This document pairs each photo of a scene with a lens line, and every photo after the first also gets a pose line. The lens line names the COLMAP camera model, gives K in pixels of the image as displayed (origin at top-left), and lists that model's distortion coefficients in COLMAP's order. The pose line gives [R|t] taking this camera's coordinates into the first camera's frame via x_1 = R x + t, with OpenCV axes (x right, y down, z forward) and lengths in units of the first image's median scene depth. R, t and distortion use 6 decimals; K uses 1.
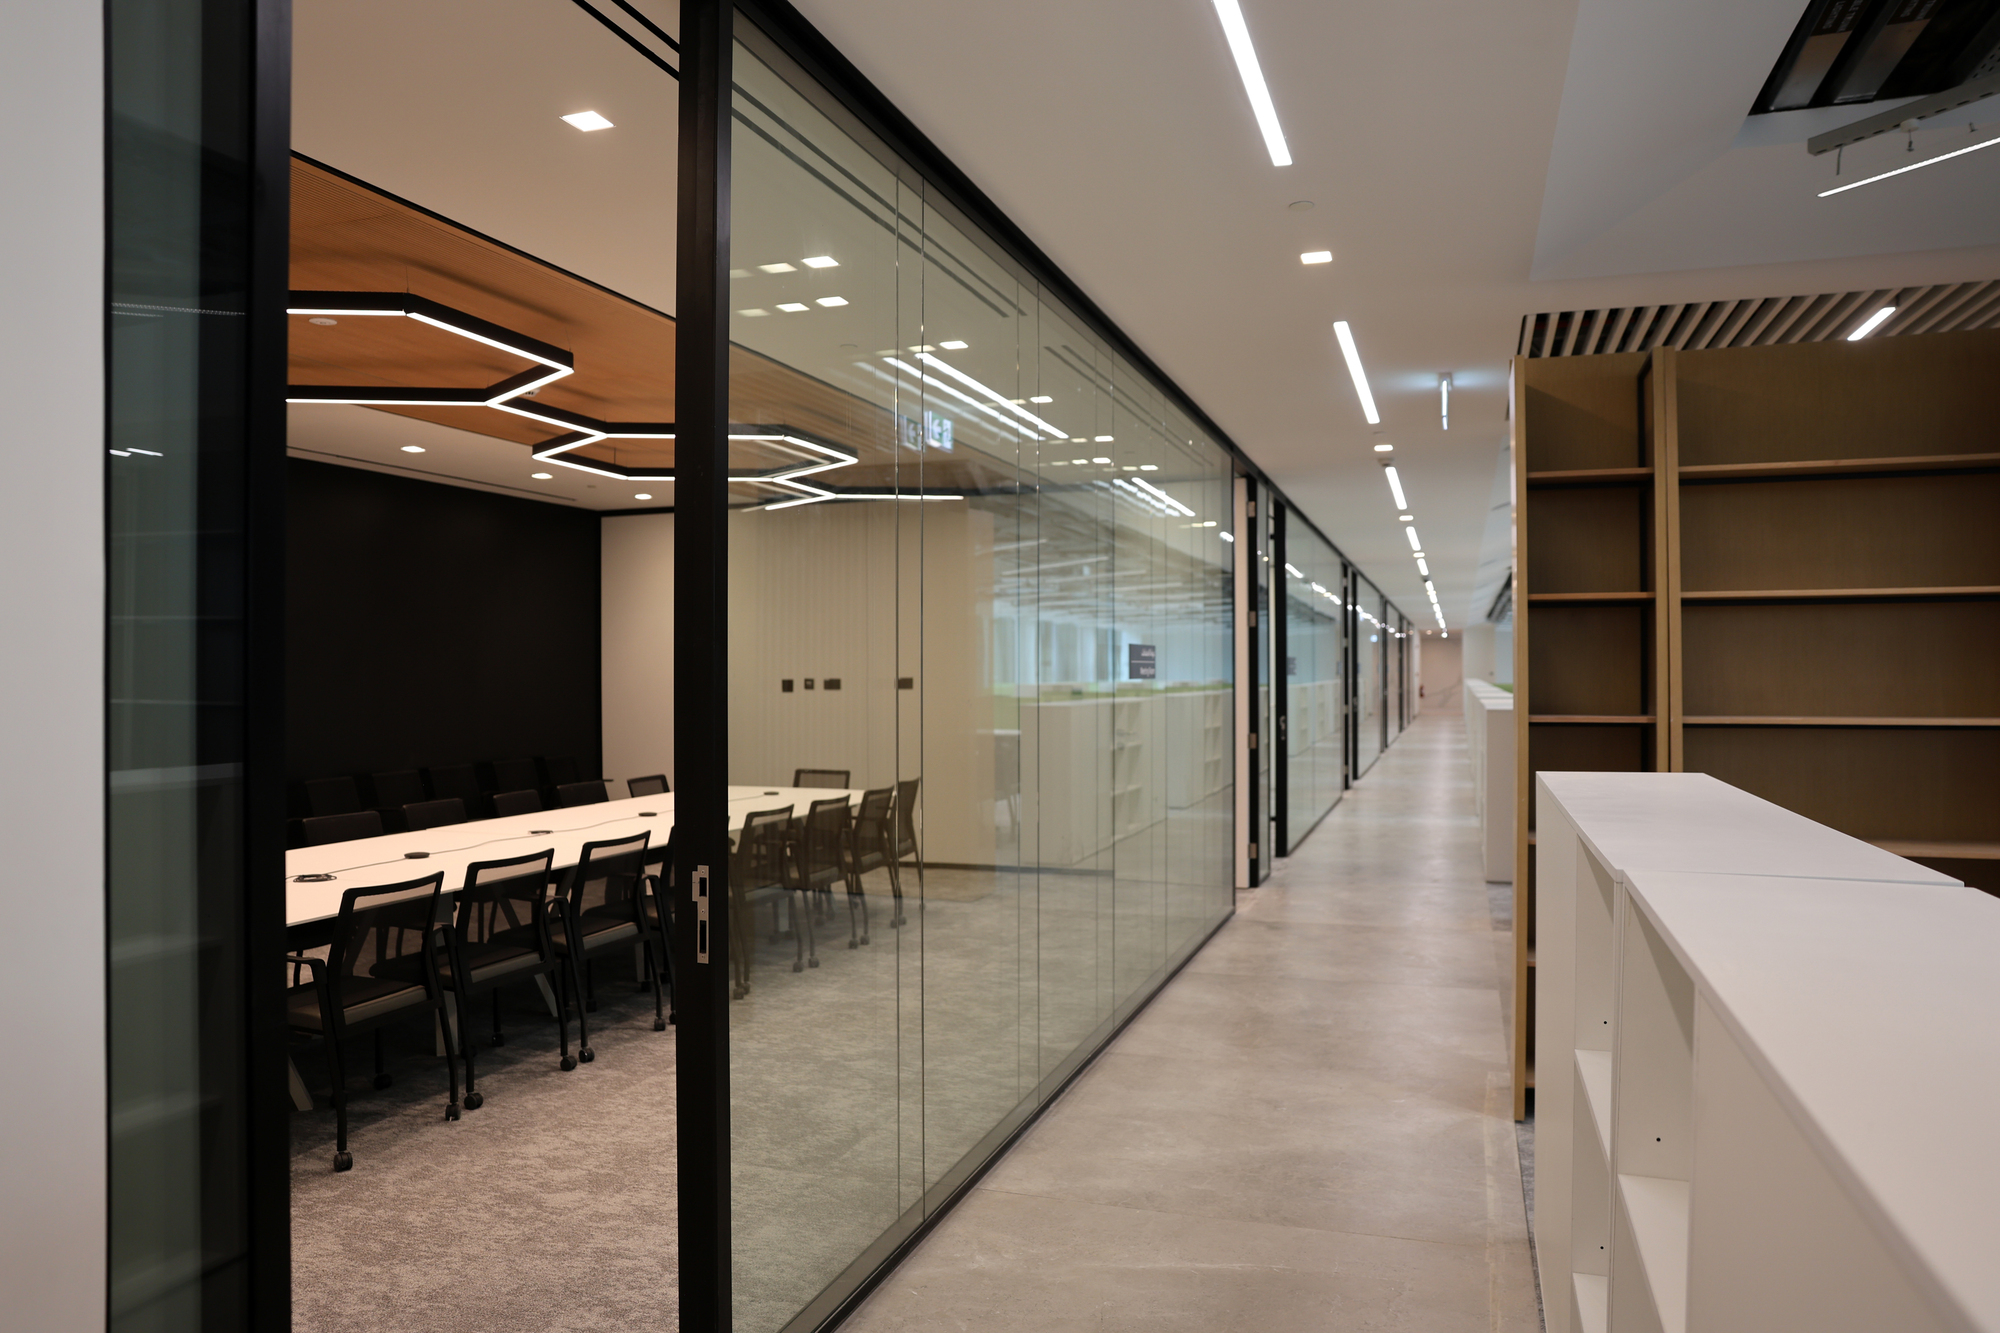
lens RADIAL K [[1364.3, 0, 1000.0], [0, 1364.3, 666.5], [0, 0, 1]] dist [-0.126400, 0.112964]
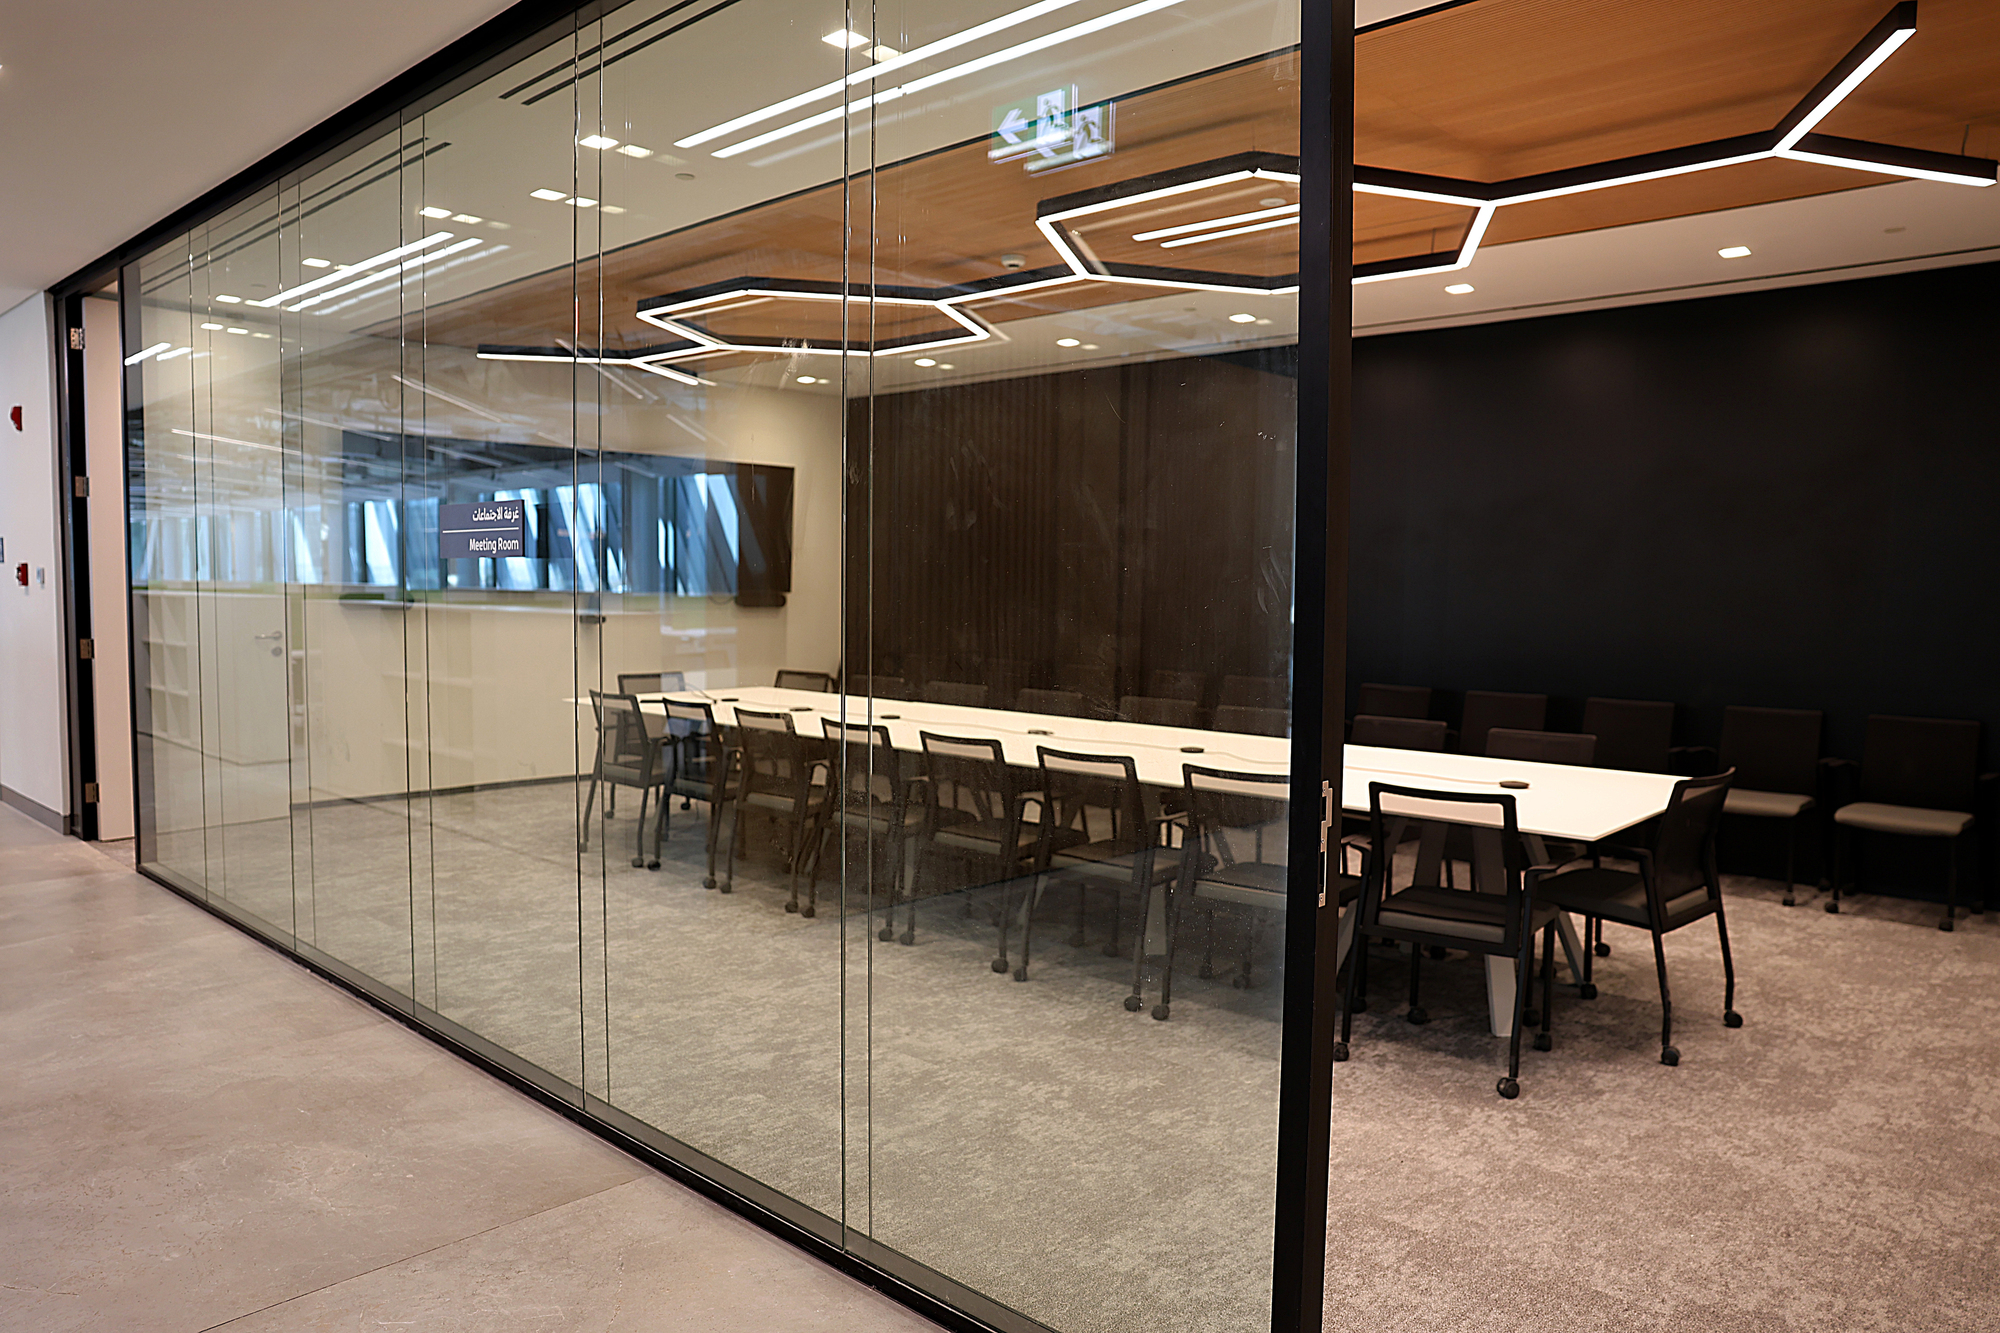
lens RADIAL K [[1364.3, 0, 1000.0], [0, 1364.3, 666.5], [0, 0, 1]] dist [-0.126400, 0.112964]
pose [[-0.408849, 0.054435, -0.910977, 0.633834], [-0.007391, 0.997989, 0.062952, 0.021812], [0.912572, 0.032471, -0.407625, 1.630245]]
